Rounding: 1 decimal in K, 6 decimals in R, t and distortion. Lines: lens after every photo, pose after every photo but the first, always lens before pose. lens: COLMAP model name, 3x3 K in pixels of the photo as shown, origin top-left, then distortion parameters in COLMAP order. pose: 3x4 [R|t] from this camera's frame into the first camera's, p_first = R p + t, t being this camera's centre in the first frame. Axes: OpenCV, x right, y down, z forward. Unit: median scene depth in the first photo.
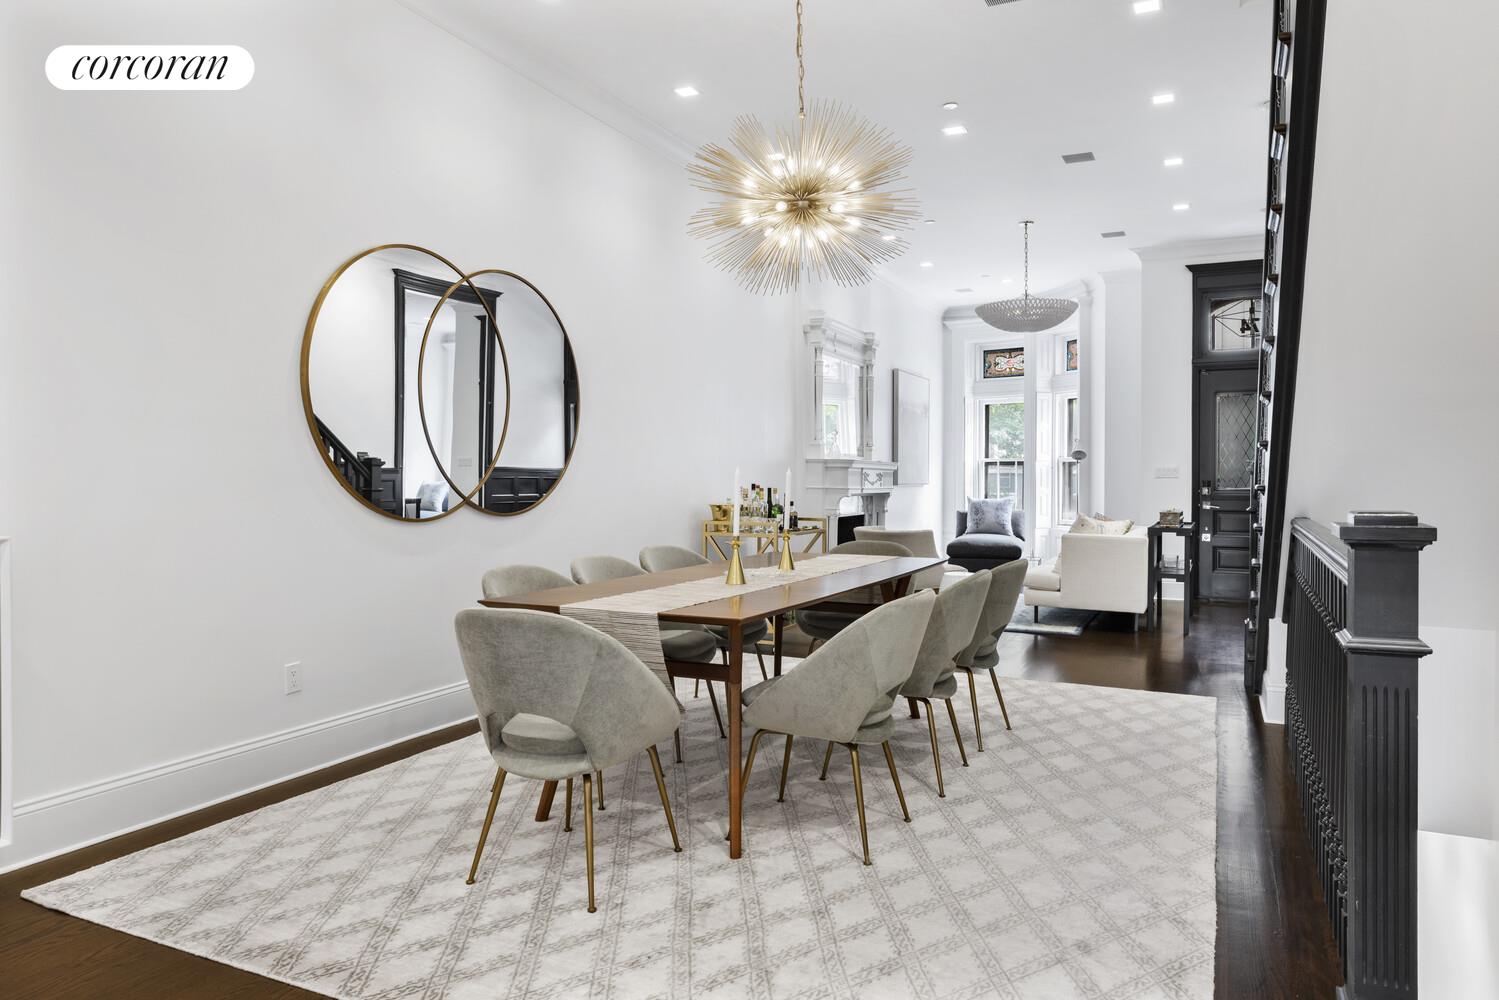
lens RADIAL K [[989.5, 0, 741.0], [0, 989.5, 547.9], [0, 0, 1]] dist [0.008847, -0.000546]
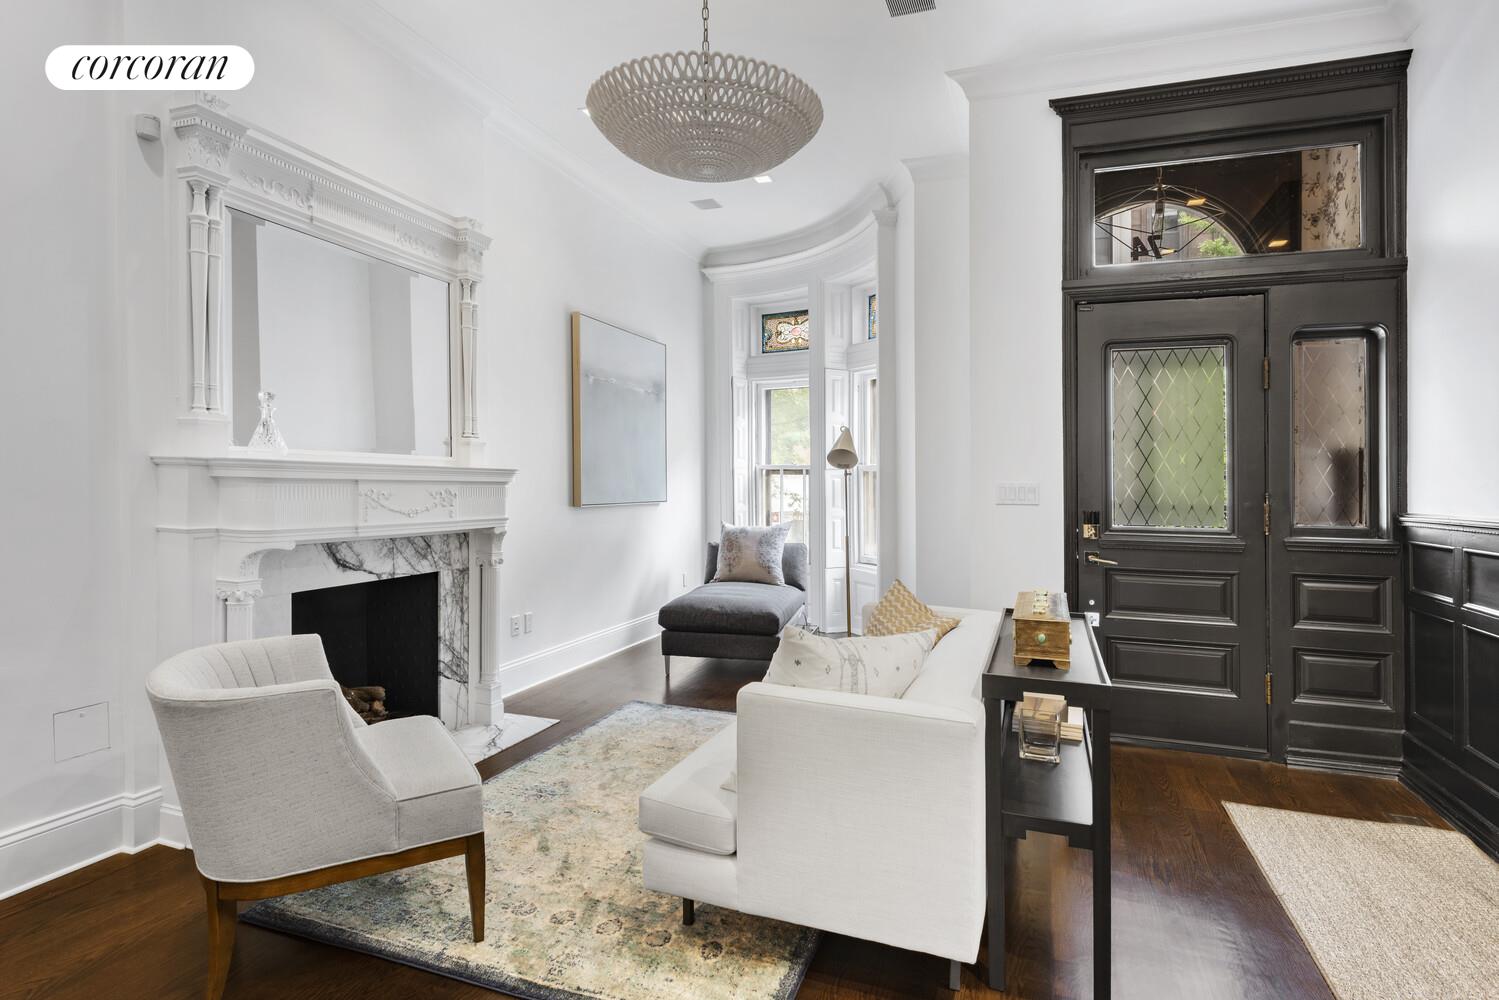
lens RADIAL K [[792.3, 0, 749.5], [0, 792.3, 500.0], [0, 0, 1]] dist [-0.002982, -0.000676]
pose [[0.994827, 0.009936, 0.101099, 0.197199], [-0.005414, 0.998976, -0.044909, -0.043434], [-0.101442, 0.044129, 0.993862, 0.480433]]
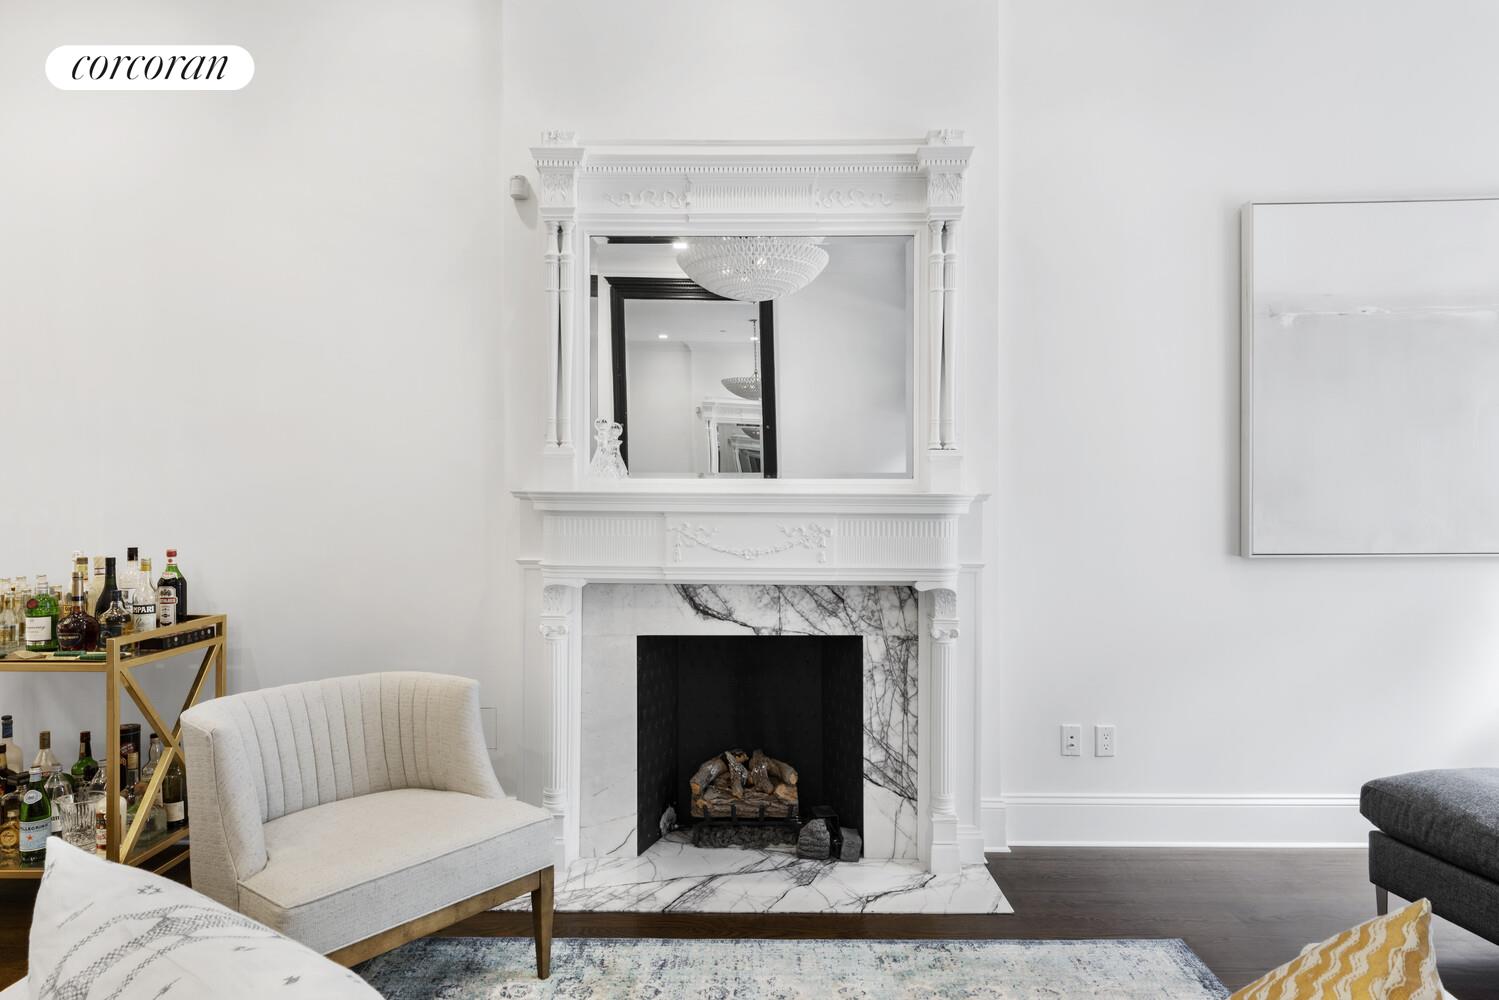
lens RADIAL K [[875.1, 0, 750.8], [0, 875.1, 529.1], [0, 0, 1]] dist [0.006893, 0.000052]
pose [[0.421494, 0.030118, -0.906331, 0.330184], [-0.062633, 0.998028, 0.004038, -0.059400], [0.904666, 0.055065, 0.422549, 0.677508]]
